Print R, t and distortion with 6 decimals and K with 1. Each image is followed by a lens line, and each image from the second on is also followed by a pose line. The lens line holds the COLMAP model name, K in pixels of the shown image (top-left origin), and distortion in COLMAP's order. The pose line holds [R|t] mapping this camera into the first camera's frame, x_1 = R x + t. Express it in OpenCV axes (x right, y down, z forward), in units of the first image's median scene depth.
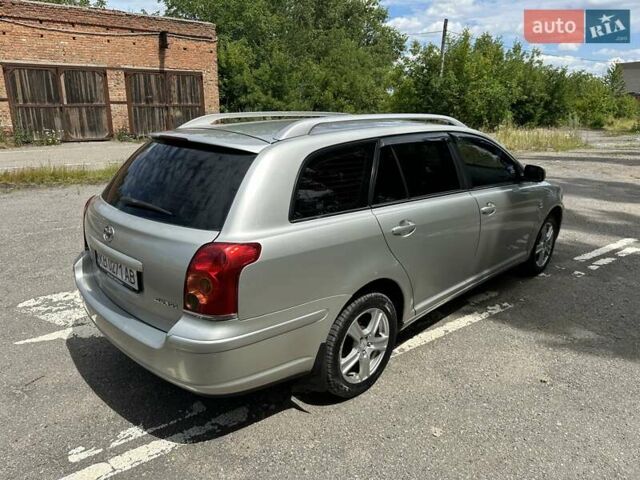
lens RADIAL K [[463.6, 0, 313.2], [0, 463.6, 241.1], [0, 0, 1]] dist [0.017503, -0.022939]
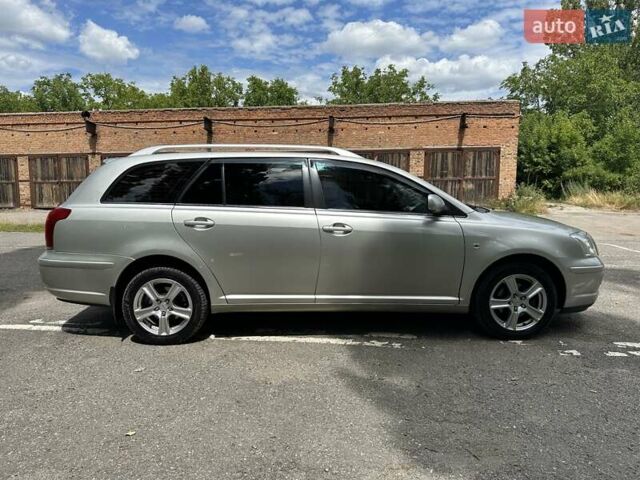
lens RADIAL K [[463.6, 0, 317.4], [0, 463.6, 242.3], [0, 0, 1]] dist [0.017503, -0.022939]
pose [[0.698814, 0.069925, -0.711877, 0.228754], [-0.192166, 0.976977, -0.092675, 0.013629], [0.689007, 0.201561, 0.696163, 0.056142]]
